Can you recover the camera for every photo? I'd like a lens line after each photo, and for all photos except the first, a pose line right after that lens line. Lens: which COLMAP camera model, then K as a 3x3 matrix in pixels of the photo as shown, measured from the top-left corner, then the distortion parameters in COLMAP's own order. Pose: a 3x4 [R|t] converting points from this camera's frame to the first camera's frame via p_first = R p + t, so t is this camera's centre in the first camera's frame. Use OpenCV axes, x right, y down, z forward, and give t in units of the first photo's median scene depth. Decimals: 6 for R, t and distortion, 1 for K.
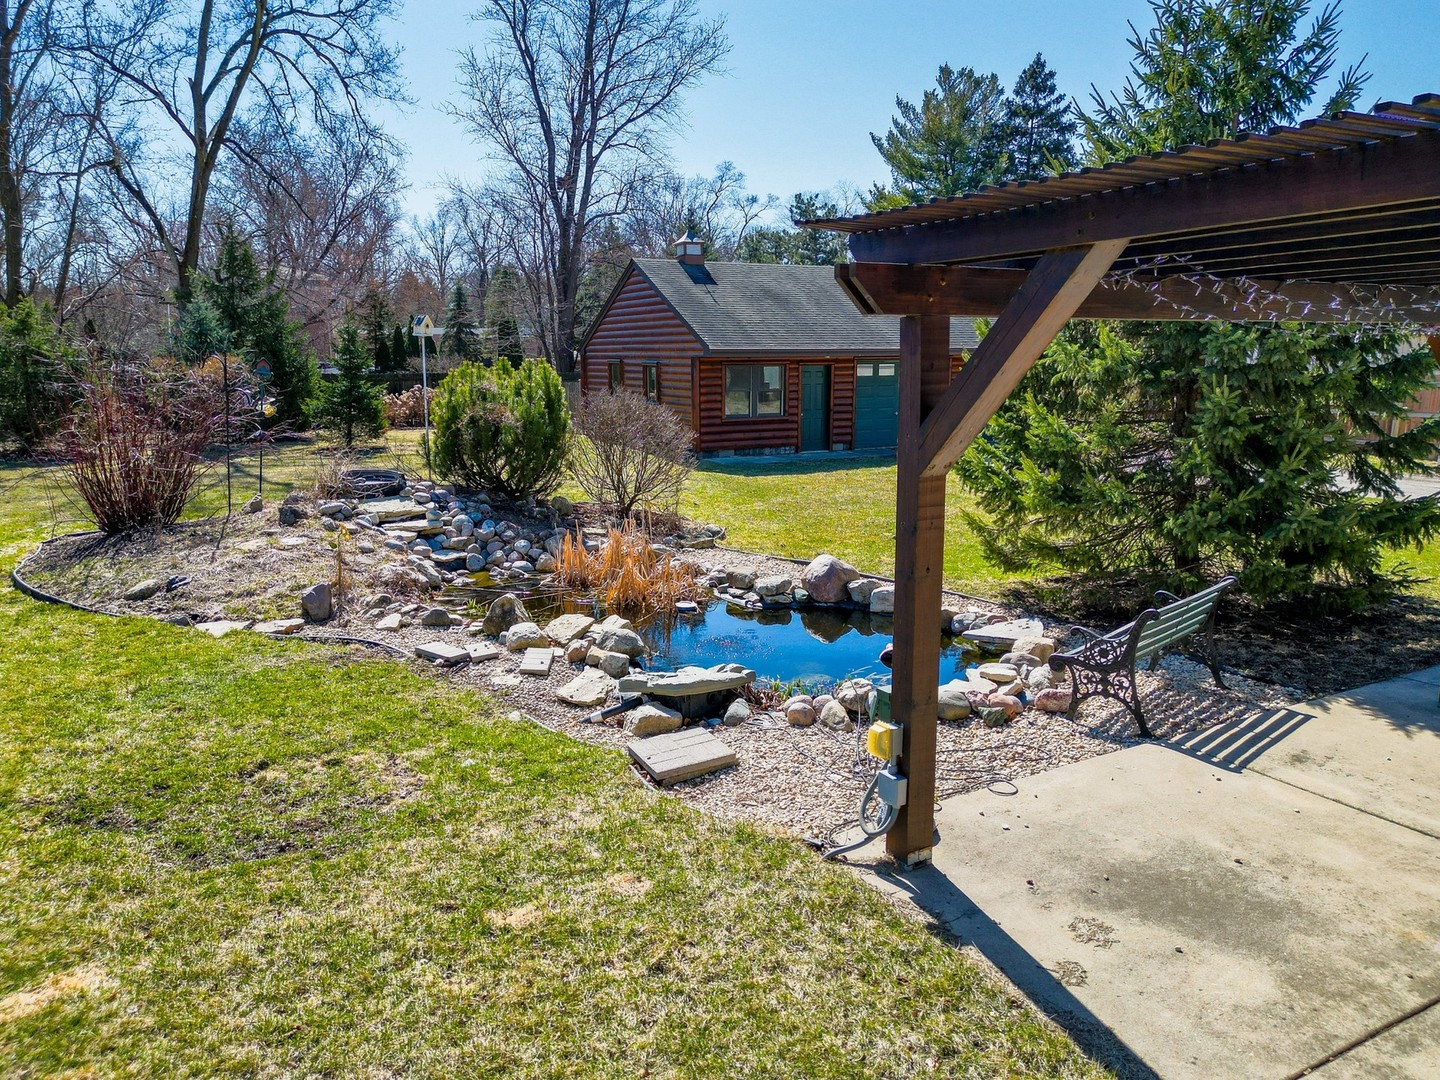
lens RADIAL K [[1011.6, 0, 711.3], [0, 1011.6, 538.6], [0, 0, 1]] dist [0.097610, -0.107845]
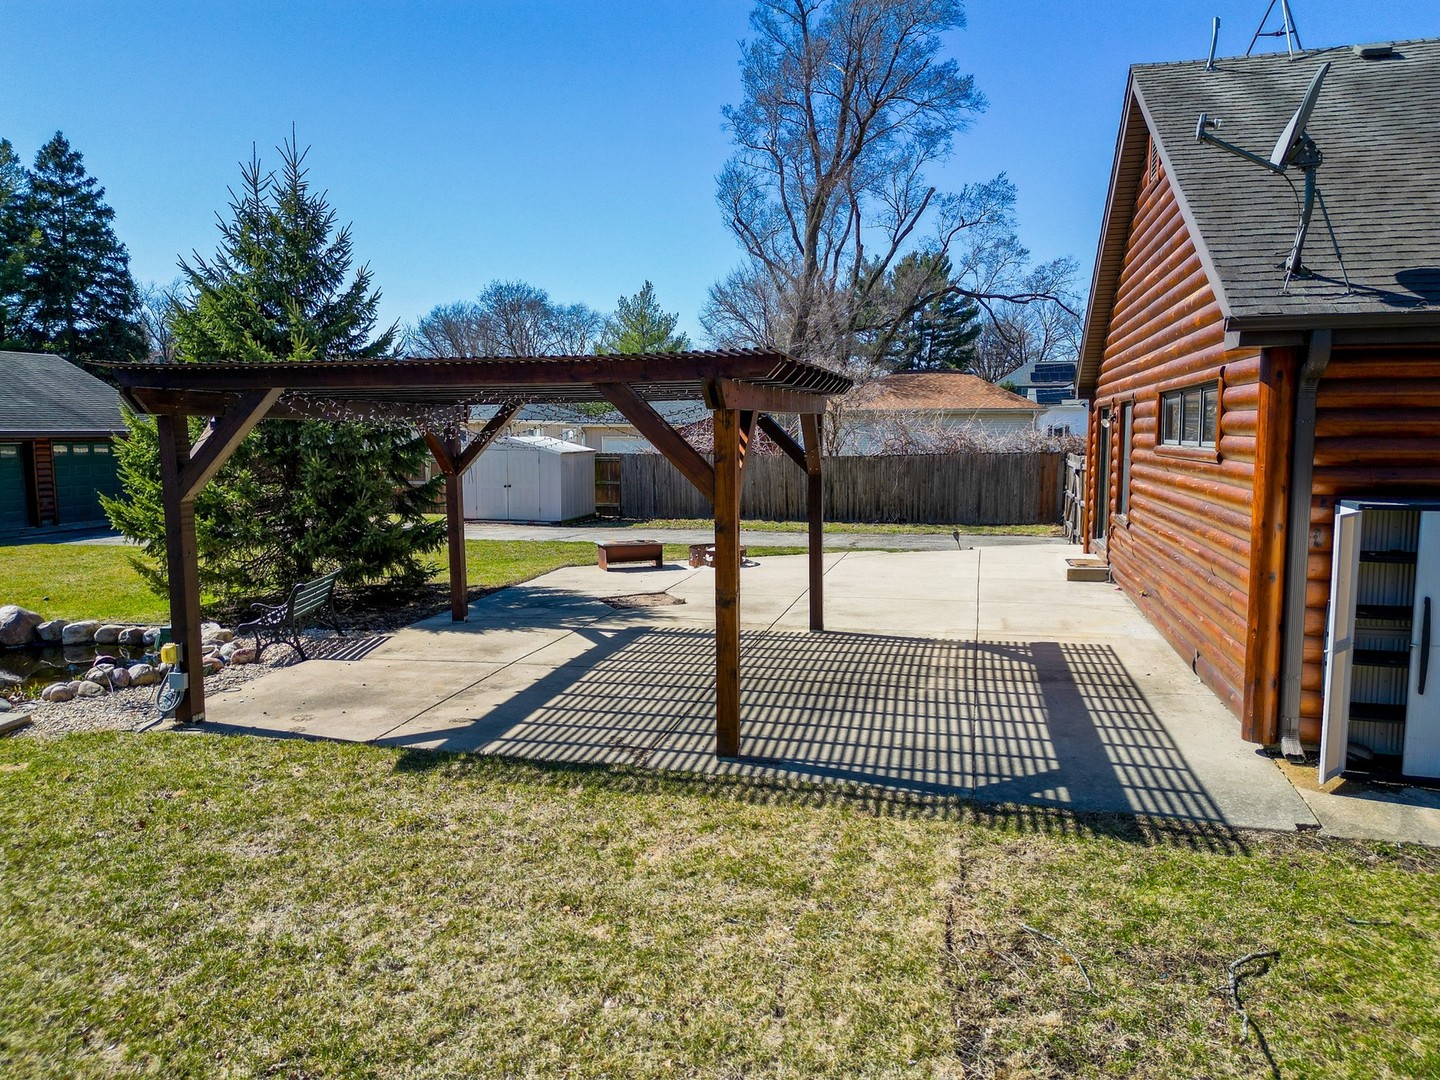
lens RADIAL K [[1014.3, 0, 711.3], [0, 1014.3, 538.8], [0, 0, 1]] dist [0.090863, -0.082021]
pose [[0.663169, -0.077469, 0.744450, -0.255462], [0.137258, 0.990349, -0.019214, 0.080214], [-0.735777, 0.114924, 0.667402, -0.436091]]
